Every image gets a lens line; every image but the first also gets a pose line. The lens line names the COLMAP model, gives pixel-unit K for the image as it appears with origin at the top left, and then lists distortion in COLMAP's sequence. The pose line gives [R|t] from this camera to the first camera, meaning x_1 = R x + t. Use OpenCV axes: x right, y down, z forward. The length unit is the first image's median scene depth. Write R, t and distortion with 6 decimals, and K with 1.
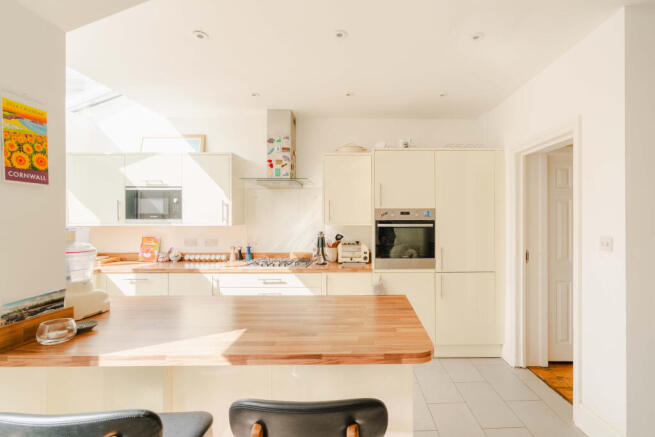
lens RADIAL K [[307.8, 0, 326.5], [0, 307.8, 219.2], [0, 0, 1]] dist [0.003712, 0.000649]
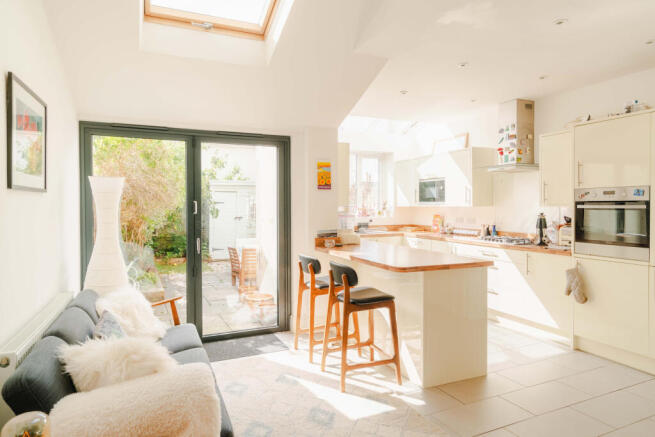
lens RADIAL K [[394.6, 0, 328.5], [0, 394.6, 214.9], [0, 0, 1]] dist [-0.000787, 0.000596]
pose [[0.401648, 0.022630, -0.915514, 0.889125], [0.008365, 0.999562, 0.028377, 0.004289], [0.915756, -0.019055, 0.401283, -0.157805]]
